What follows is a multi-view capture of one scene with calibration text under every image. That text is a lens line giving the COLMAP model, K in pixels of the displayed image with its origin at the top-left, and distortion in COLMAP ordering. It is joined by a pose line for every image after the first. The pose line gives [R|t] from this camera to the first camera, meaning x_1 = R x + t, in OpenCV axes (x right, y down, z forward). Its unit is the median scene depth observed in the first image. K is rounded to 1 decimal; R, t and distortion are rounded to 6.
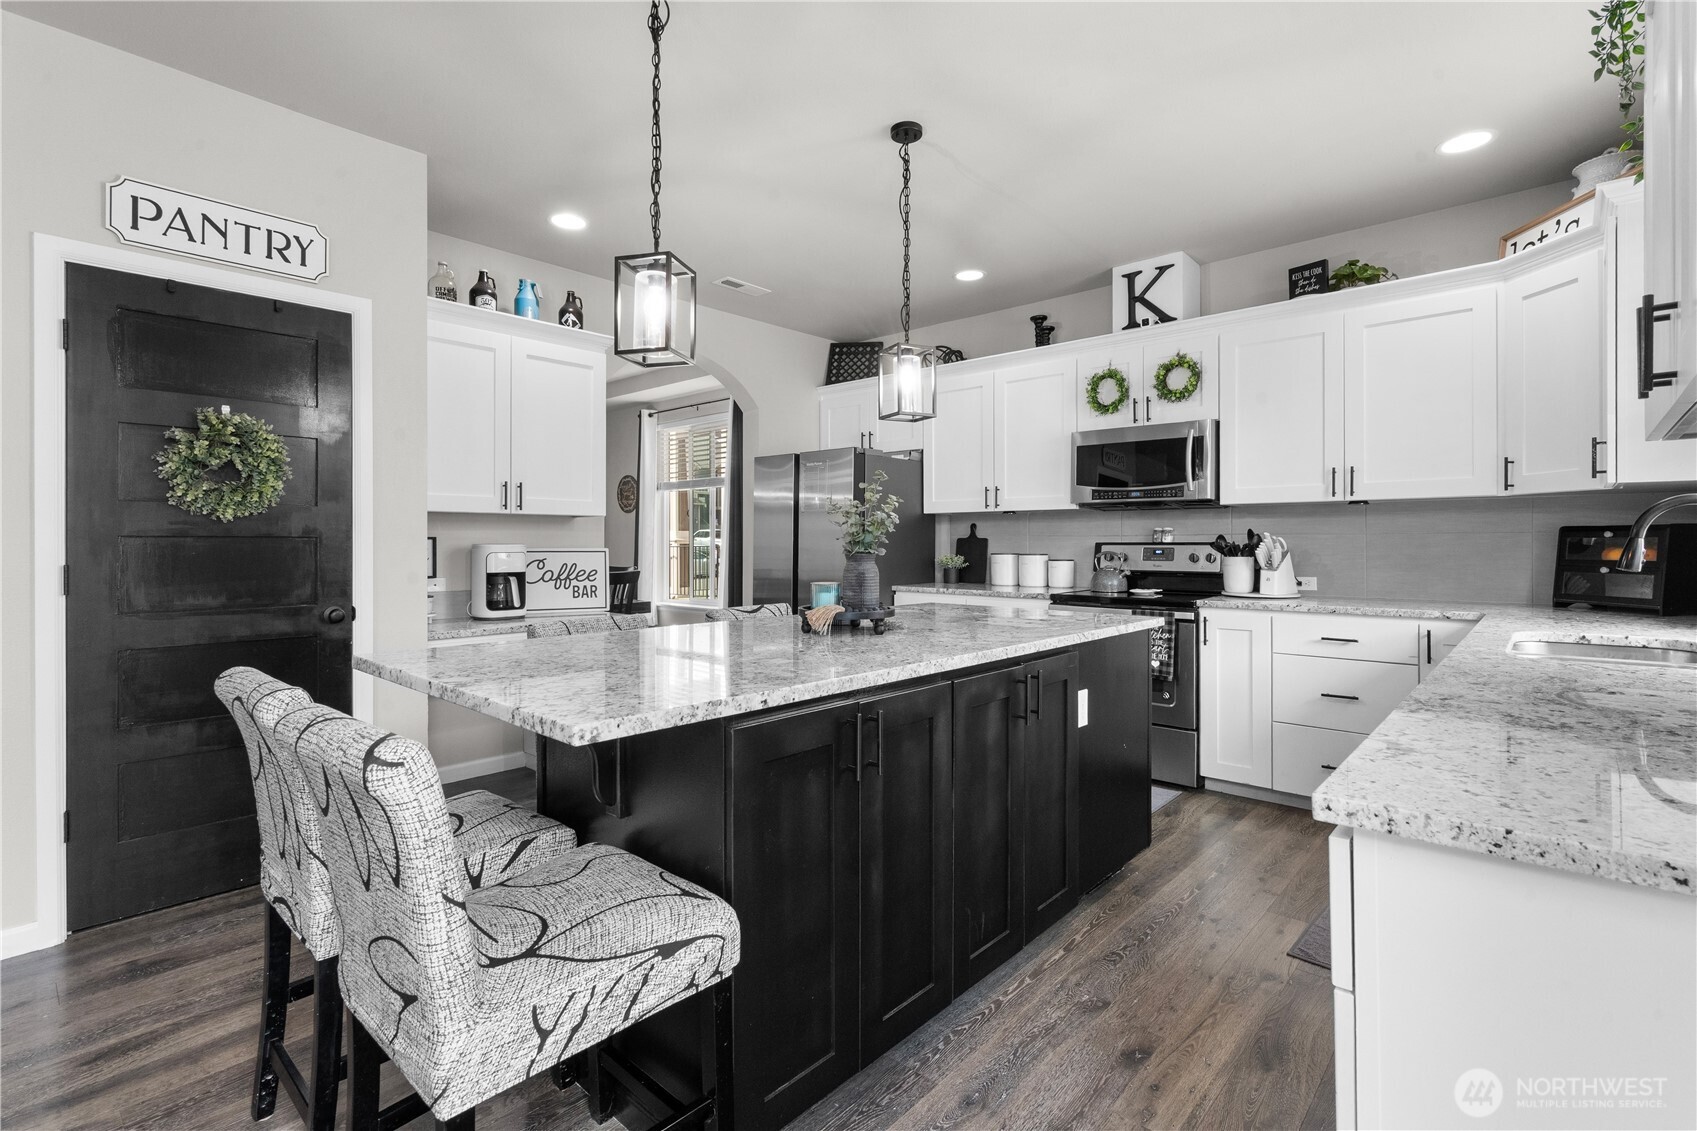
lens RADIAL K [[792.8, 0, 853.0], [0, 792.8, 541.4], [0, 0, 1]] dist [-0.001370, 0.000758]
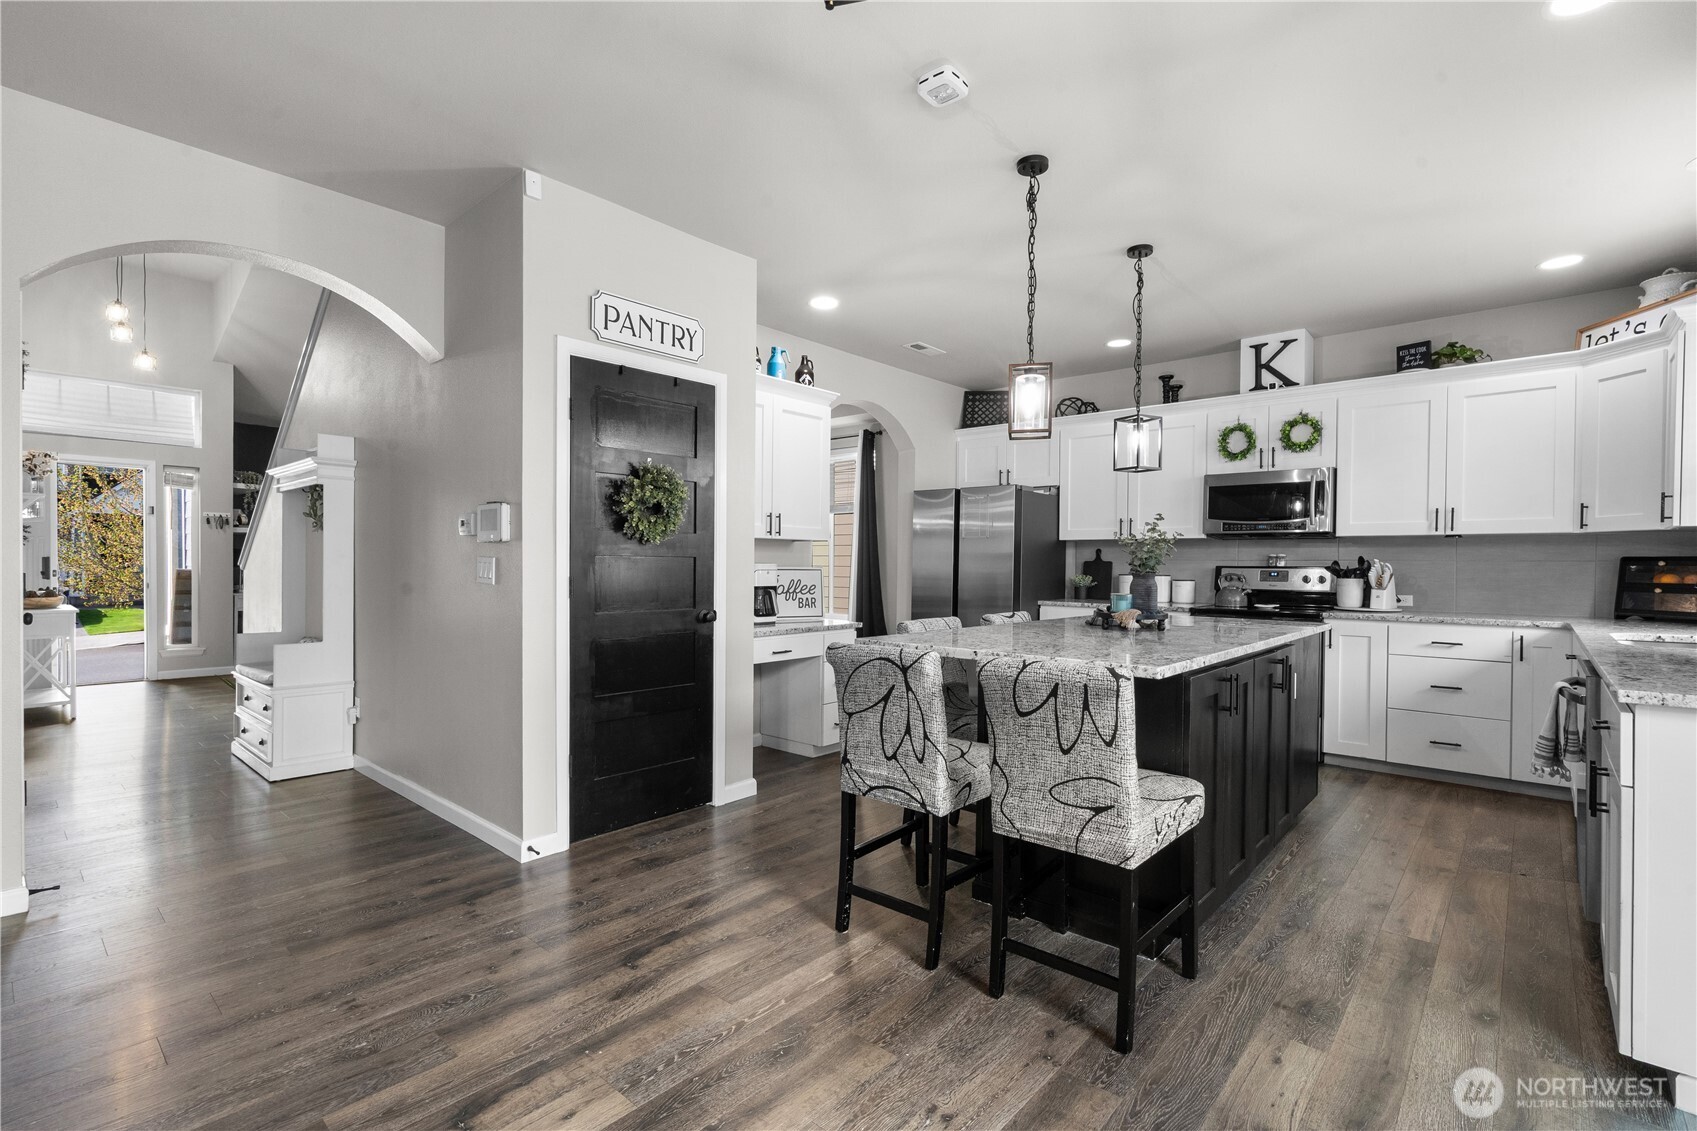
lens RADIAL K [[787.9, 0, 845.1], [0, 787.9, 574.3], [0, 0, 1]] dist [0.001363, 0.000187]
pose [[0.999895, 0.008564, 0.011669, -0.320113], [-0.008746, 0.999838, 0.015707, 0.000322], [-0.011532, -0.015808, 0.999809, -0.225681]]
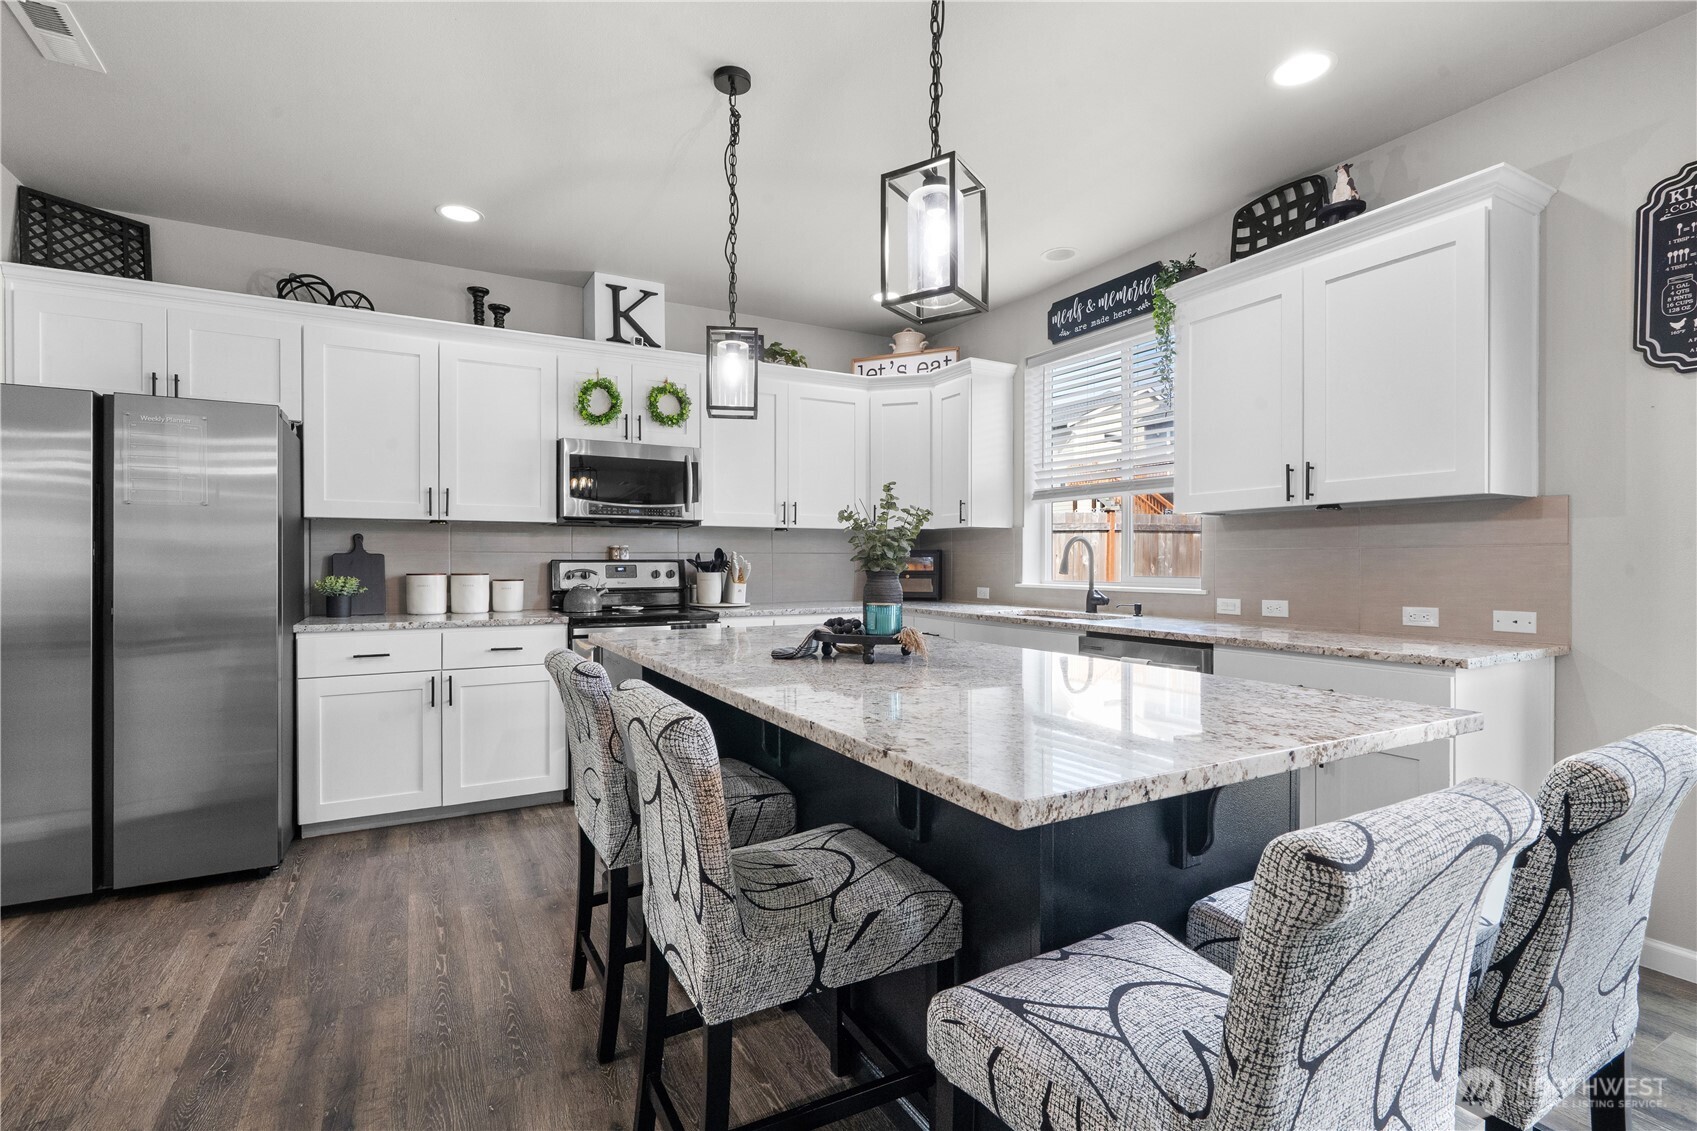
lens RADIAL K [[779.0, 0, 848.5], [0, 779.0, 565.5], [0, 0, 1]] dist [-0.001006, -0.000291]
pose [[0.321284, -0.006922, 0.946958, -0.515510], [-0.002961, 0.999961, 0.008314, -0.000448], [-0.946978, -0.005475, 0.321251, 0.452182]]
